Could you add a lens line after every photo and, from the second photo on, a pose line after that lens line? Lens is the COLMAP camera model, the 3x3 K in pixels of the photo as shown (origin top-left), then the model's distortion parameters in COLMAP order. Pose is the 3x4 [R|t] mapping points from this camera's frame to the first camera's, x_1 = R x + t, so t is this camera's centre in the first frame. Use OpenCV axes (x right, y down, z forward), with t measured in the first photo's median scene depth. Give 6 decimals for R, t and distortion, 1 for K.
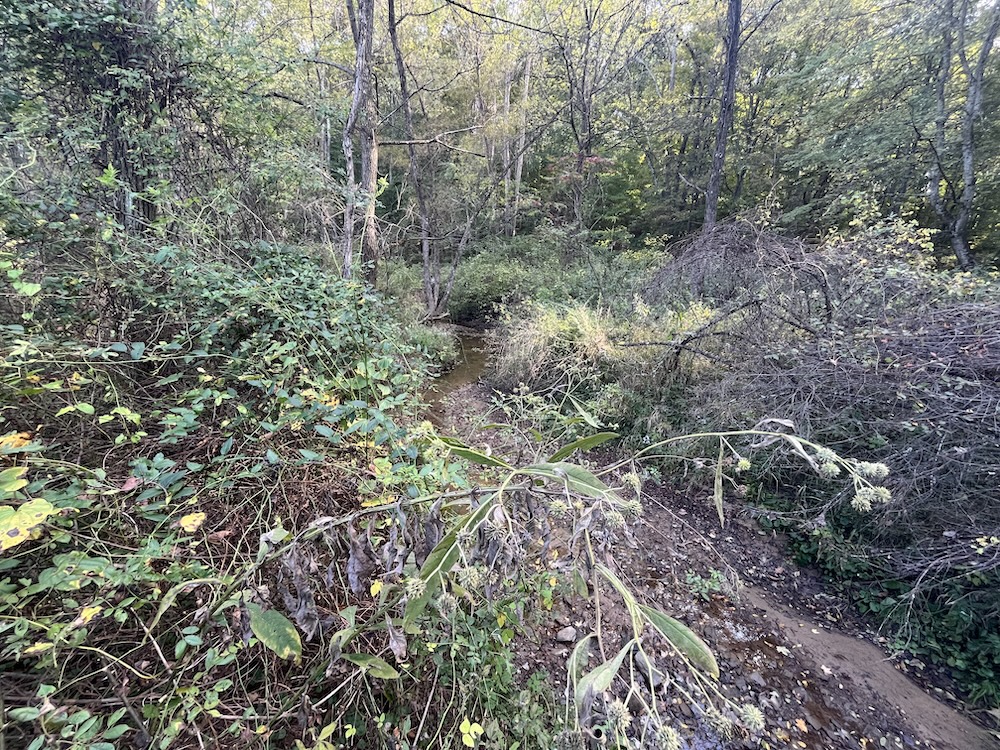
lens RADIAL K [[408.5, 0, 499.4], [0, 408.5, 375.2], [0, 0, 1]] dist [-0.003091, -0.000010]
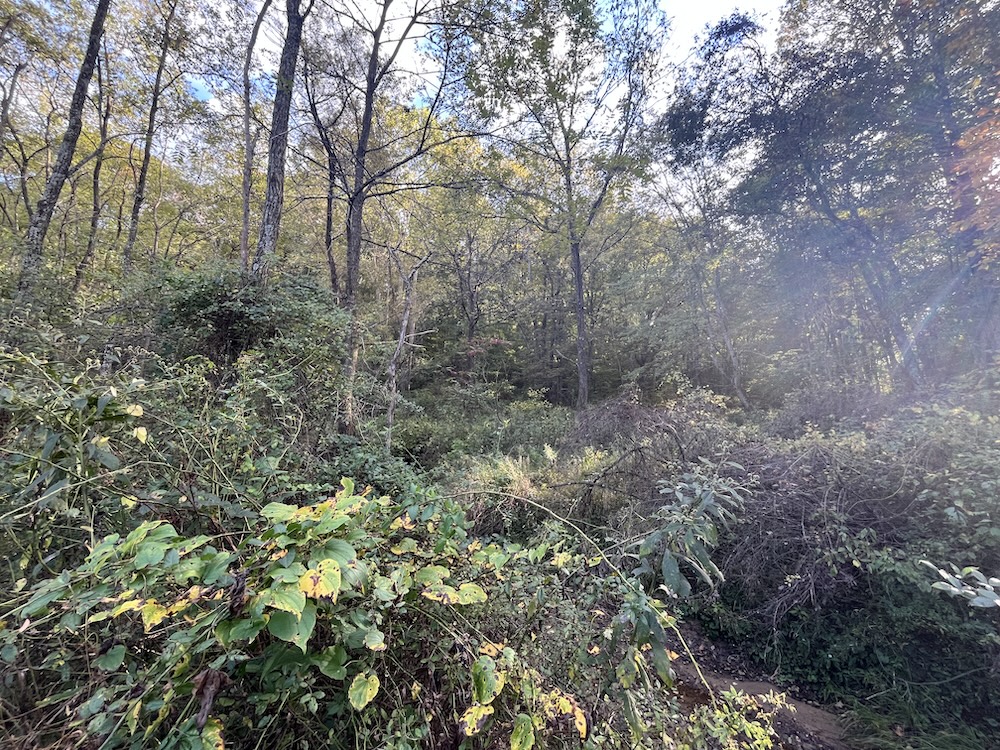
lens RADIAL K [[408.5, 0, 500.4], [0, 408.5, 374.3], [0, 0, 1]] dist [-0.003091, -0.000010]
pose [[0.959153, -0.010640, 0.282689, -0.203799], [0.108009, 0.937361, -0.331191, 0.001113], [-0.261458, 0.348196, 0.900222, -0.225120]]
